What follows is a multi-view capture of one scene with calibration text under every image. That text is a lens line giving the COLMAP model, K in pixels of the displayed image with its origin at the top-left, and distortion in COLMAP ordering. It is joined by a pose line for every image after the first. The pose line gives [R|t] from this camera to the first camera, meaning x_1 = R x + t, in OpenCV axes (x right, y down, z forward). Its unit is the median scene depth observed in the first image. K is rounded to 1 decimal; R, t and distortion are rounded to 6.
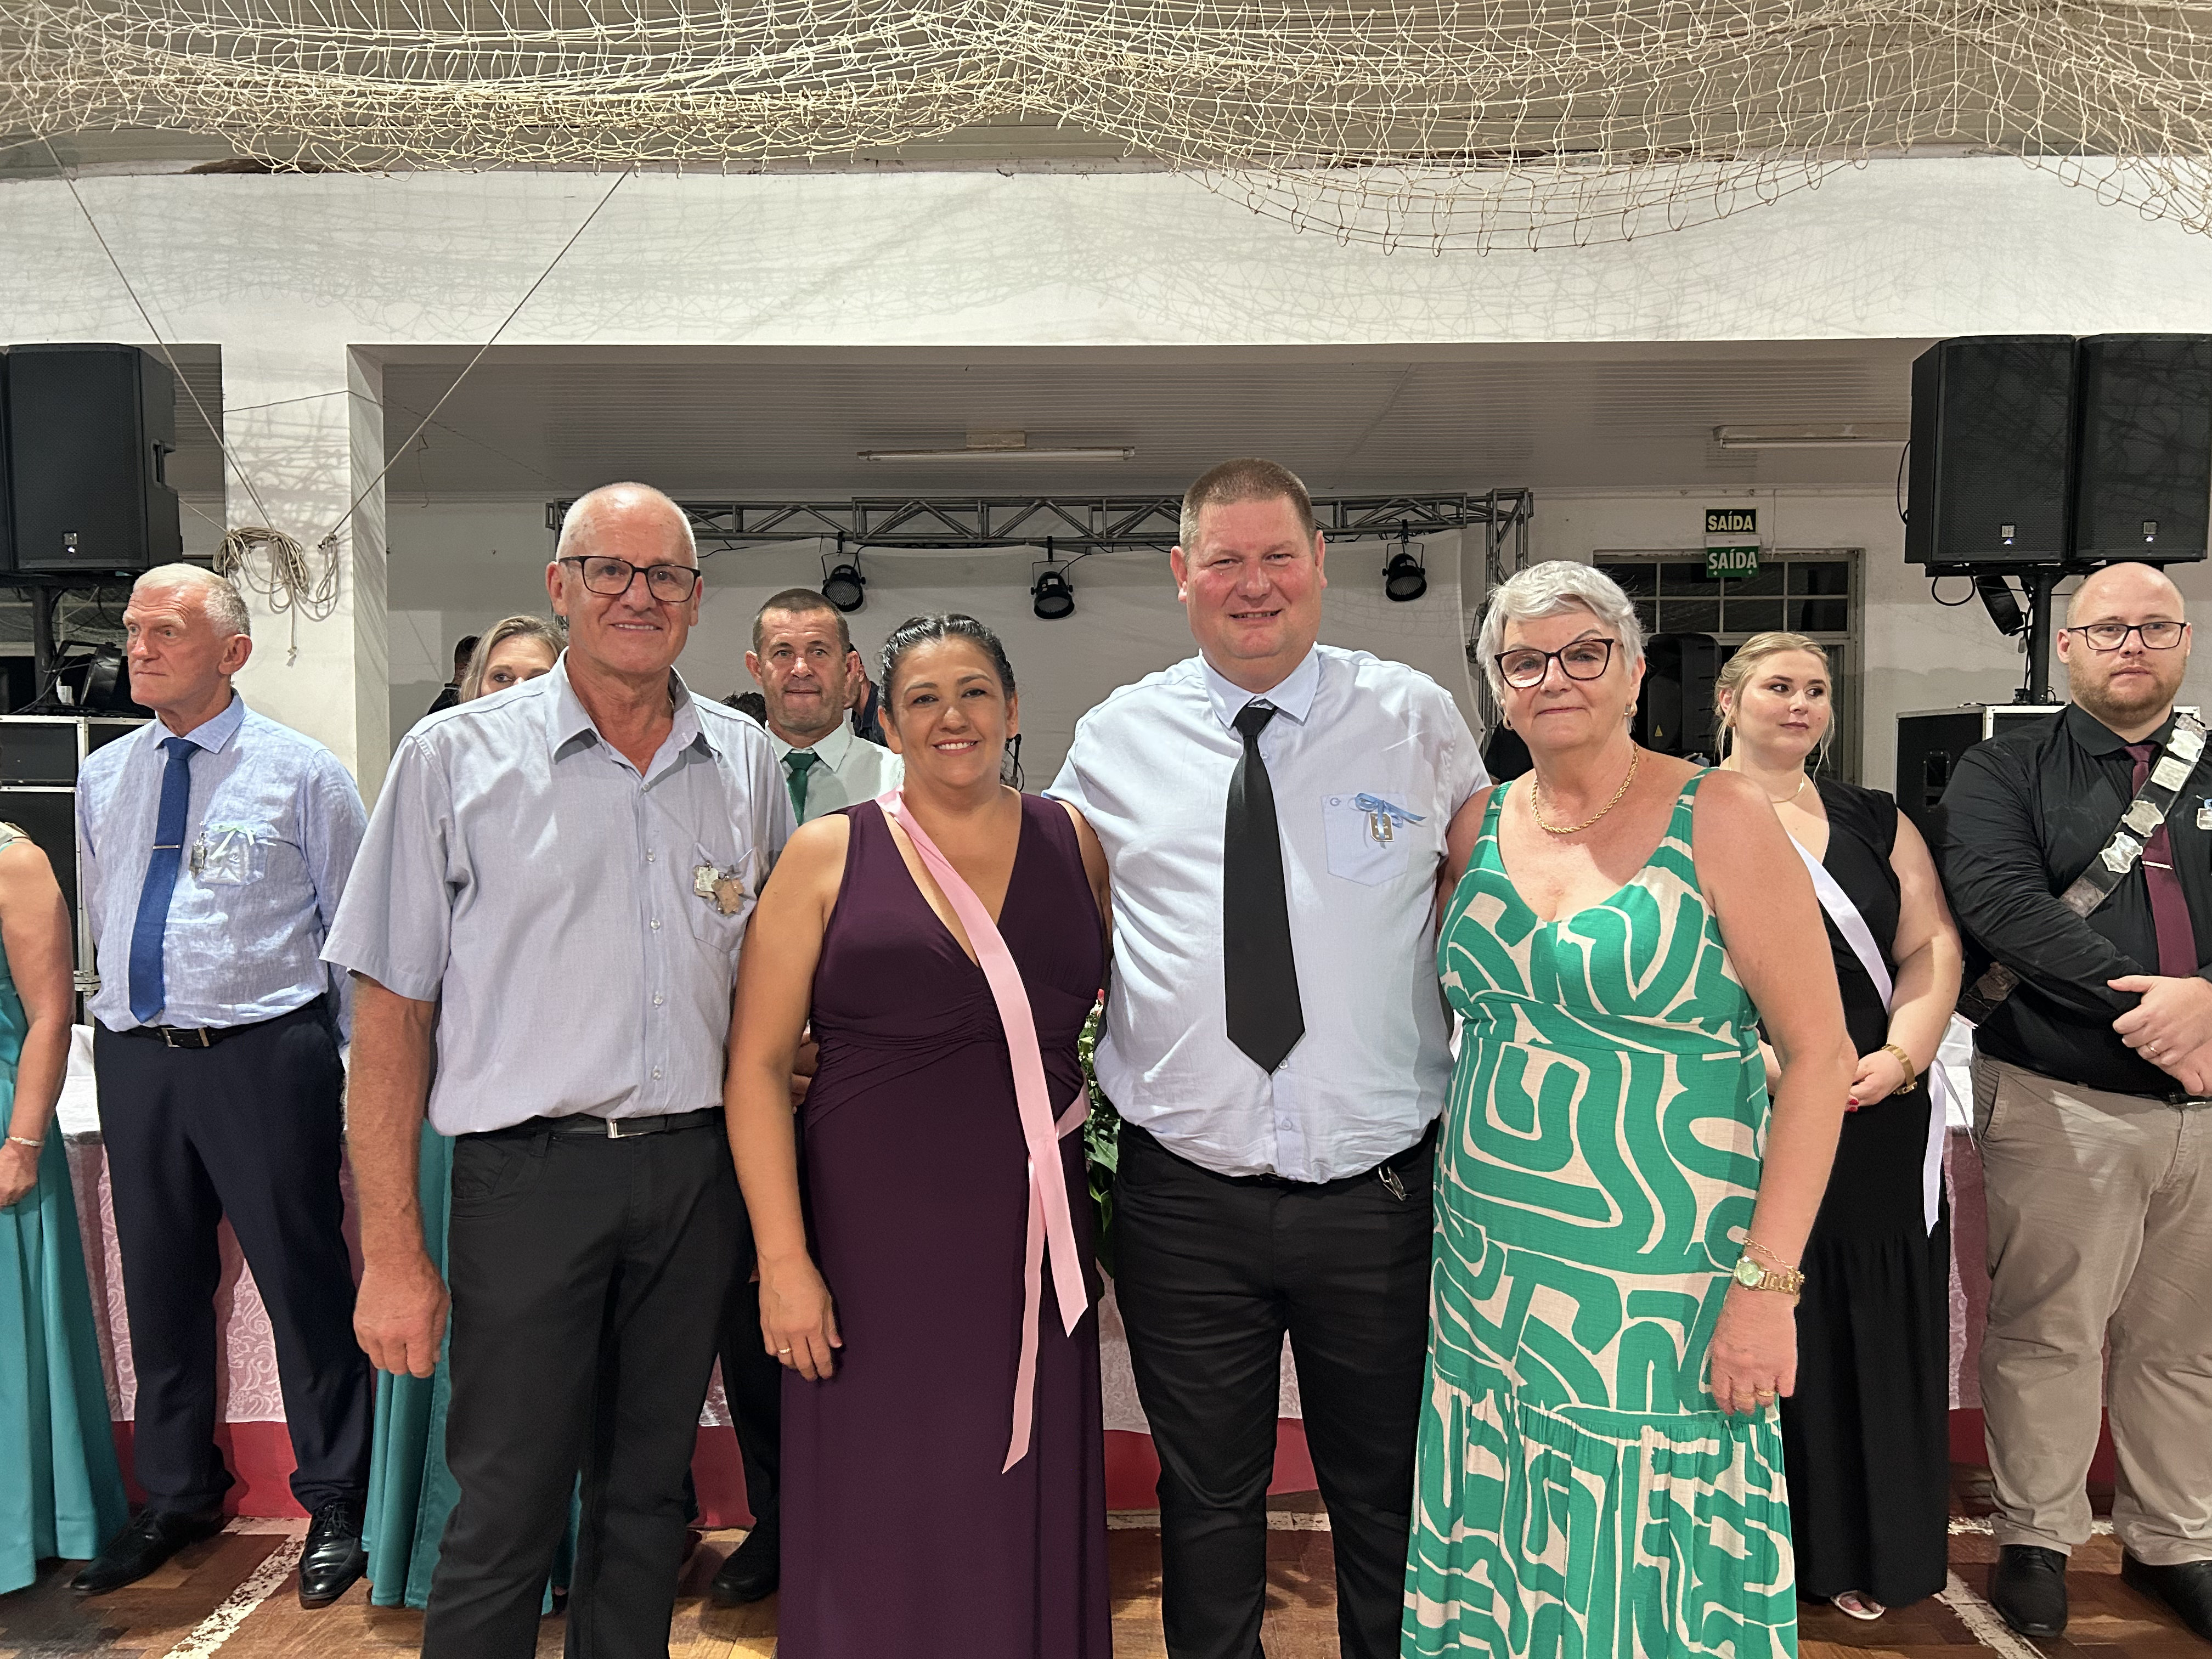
lens RADIAL K [[1642.7, 0, 1113.0], [0, 1642.7, 837.9], [0, 0, 1]] dist [0.047300, -0.050891]
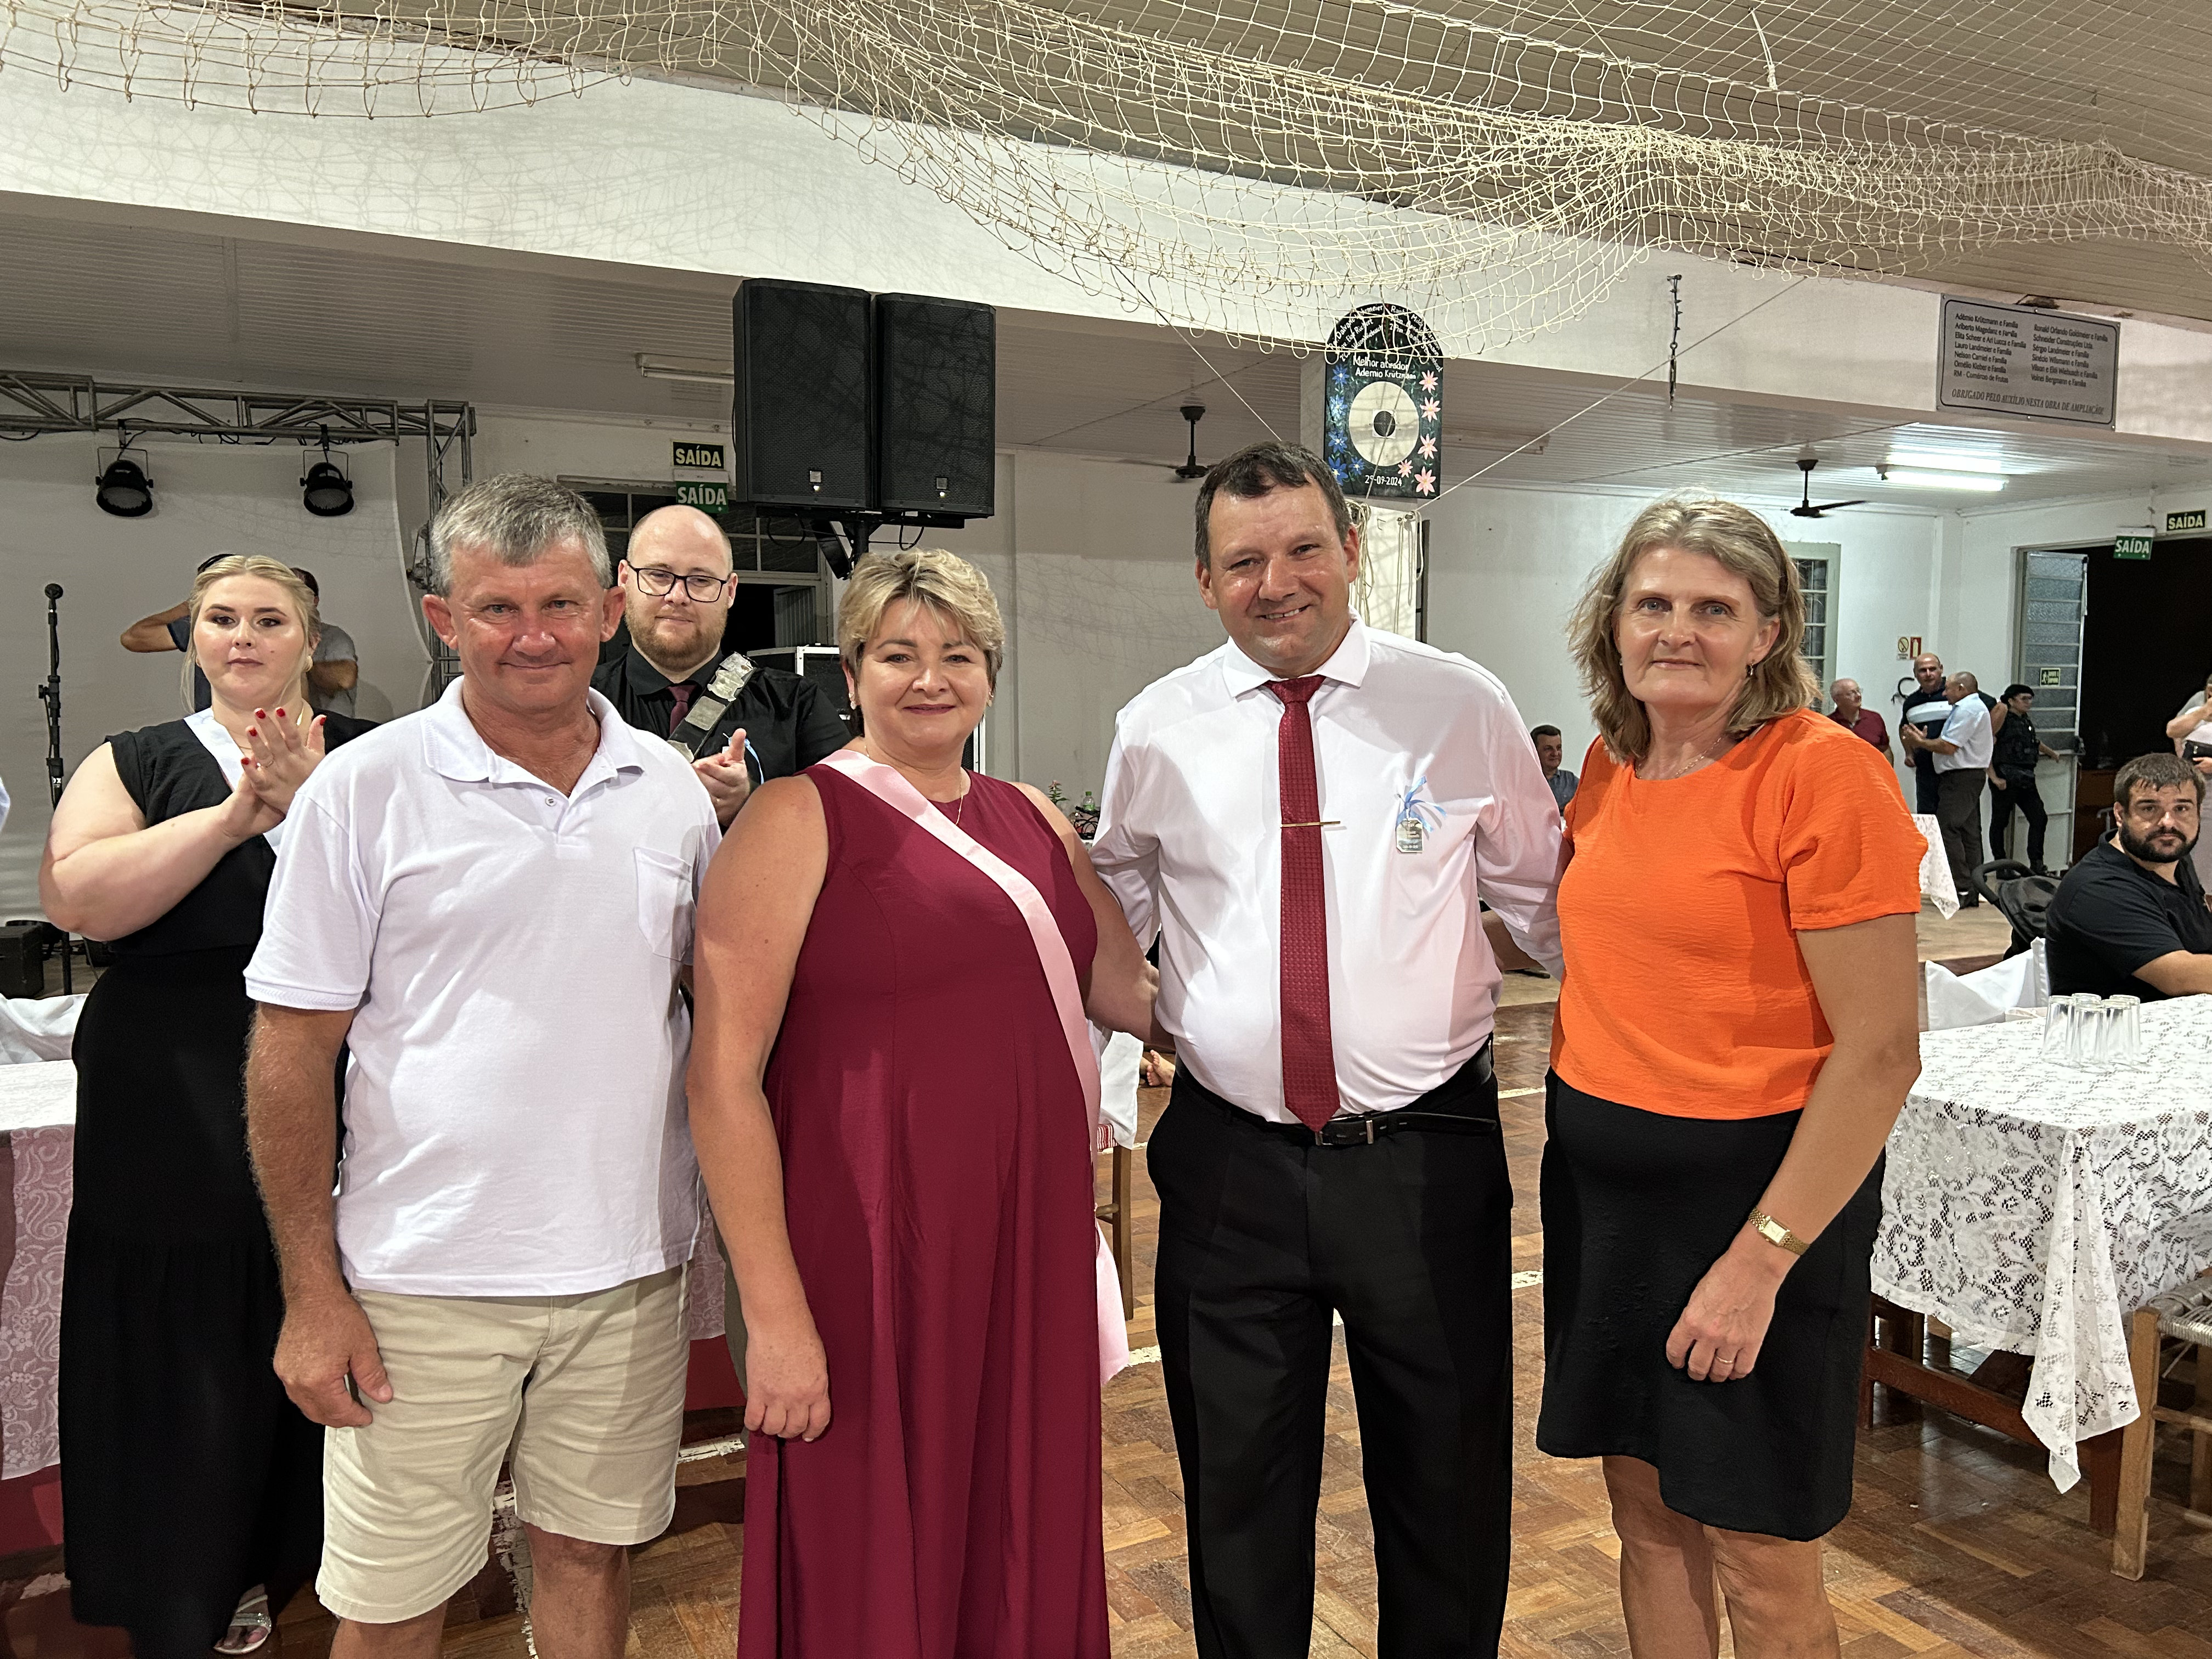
lens RADIAL K [[1636.9, 0, 1102.0], [0, 1636.9, 834.2], [0, 0, 1]] dist [0.051476, -0.060386]
pose [[0.887608, -0.034993, 0.459268, 0.195640], [0.017642, 0.998961, 0.042019, -0.001720], [-0.460261, -0.029194, 0.887304, 0.003202]]
